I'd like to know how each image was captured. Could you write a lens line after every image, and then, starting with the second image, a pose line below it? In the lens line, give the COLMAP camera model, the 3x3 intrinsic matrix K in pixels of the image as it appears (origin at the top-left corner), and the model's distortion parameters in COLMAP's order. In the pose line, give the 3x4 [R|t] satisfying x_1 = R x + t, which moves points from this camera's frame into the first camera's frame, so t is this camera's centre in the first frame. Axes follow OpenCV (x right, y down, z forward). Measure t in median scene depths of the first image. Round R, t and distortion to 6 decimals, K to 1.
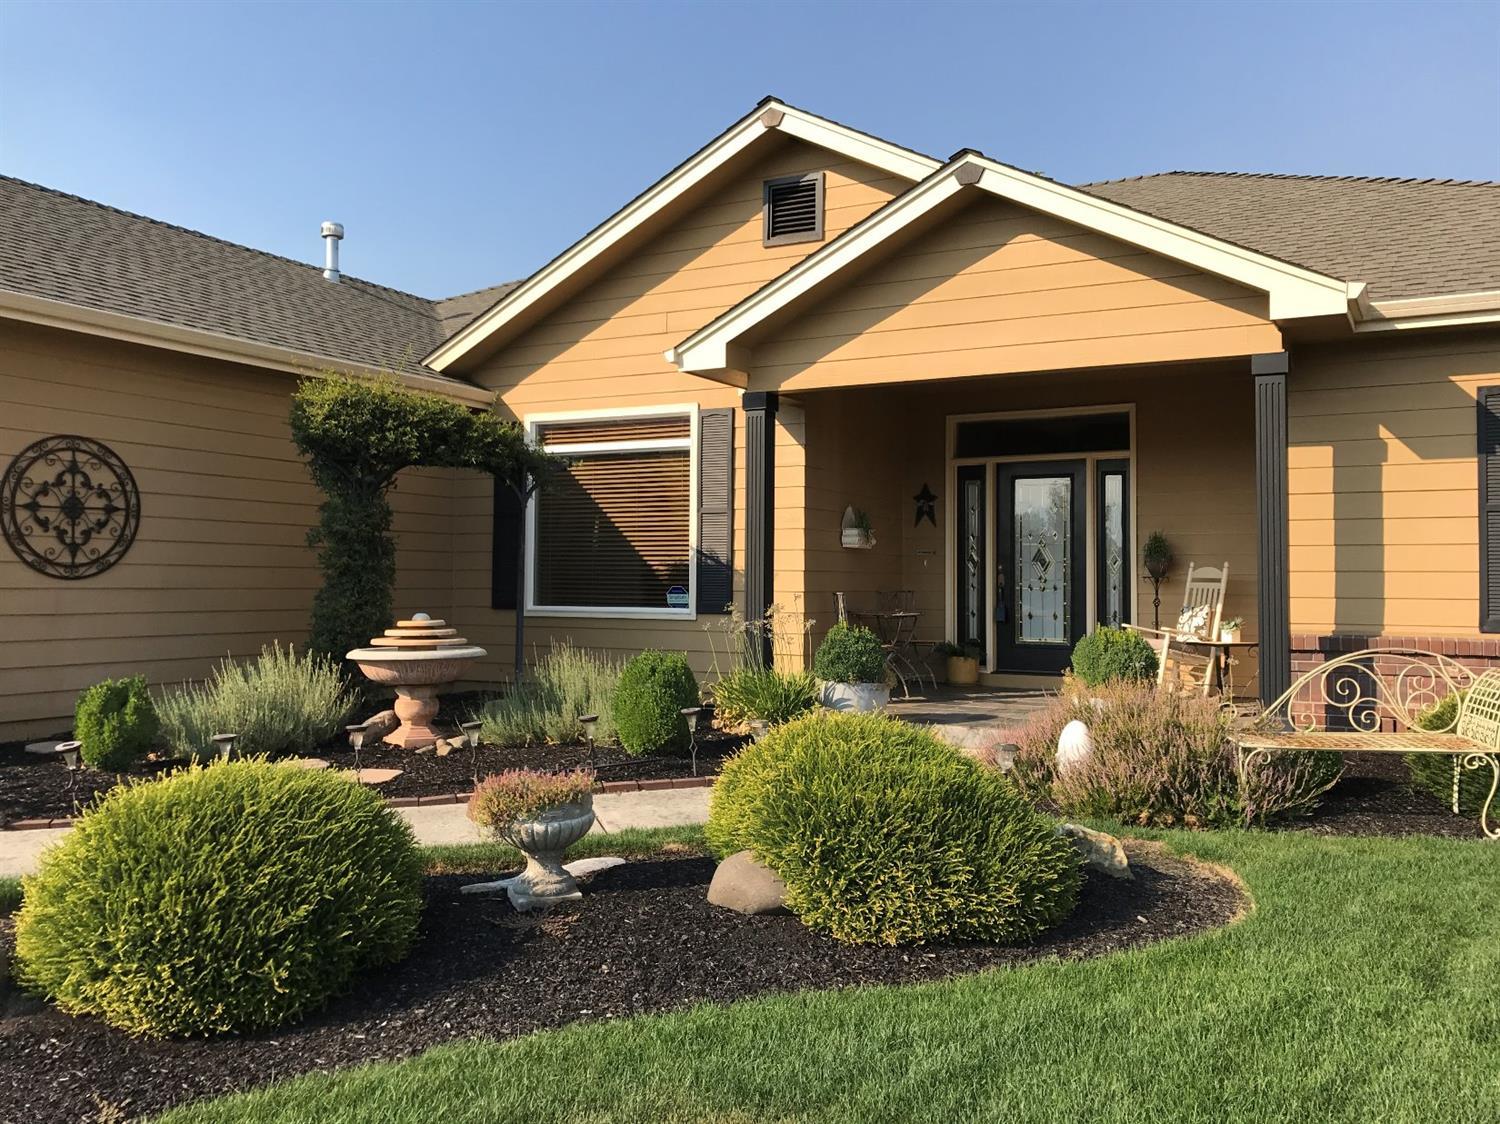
lens RADIAL K [[1229.2, 0, 755.8], [0, 1229.2, 559.5], [0, 0, 1]] dist [0.018627, -0.026789]
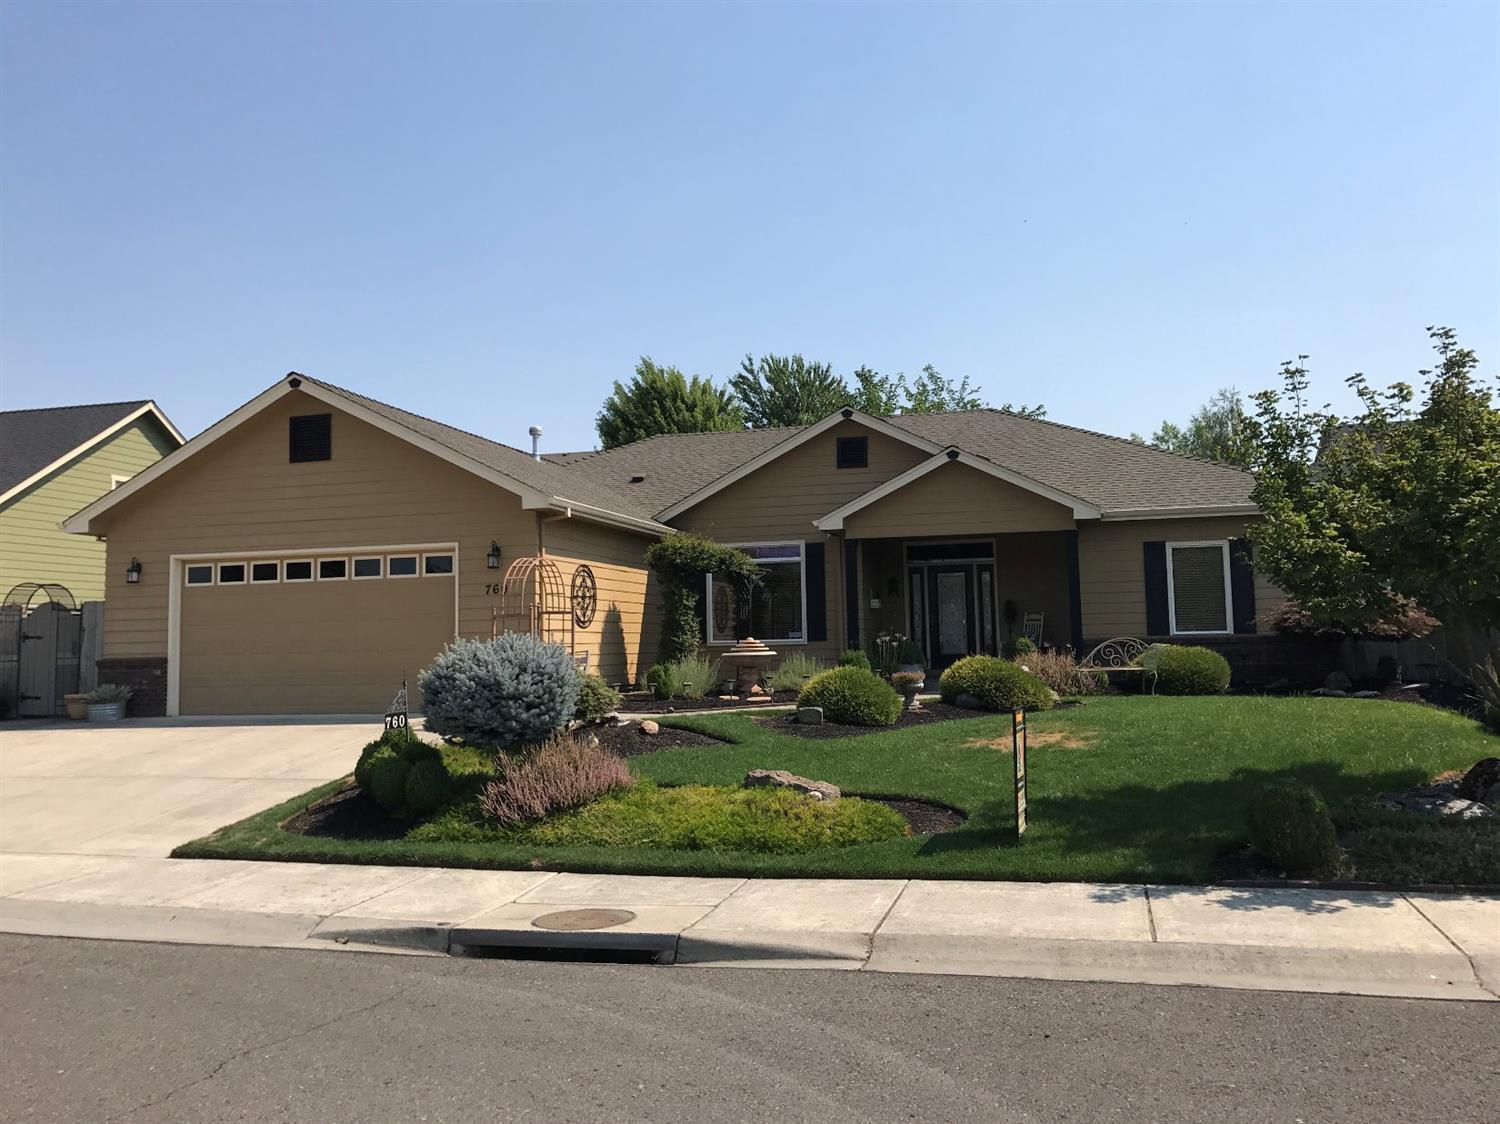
lens RADIAL K [[1229.2, 0, 747.2], [0, 1229.2, 562.6], [0, 0, 1]] dist [0.018627, -0.026789]
pose [[0.973668, -0.011207, 0.227695, -0.619138], [0.022916, 0.998543, -0.048845, 0.010300], [-0.226816, 0.052777, 0.972507, -1.006163]]
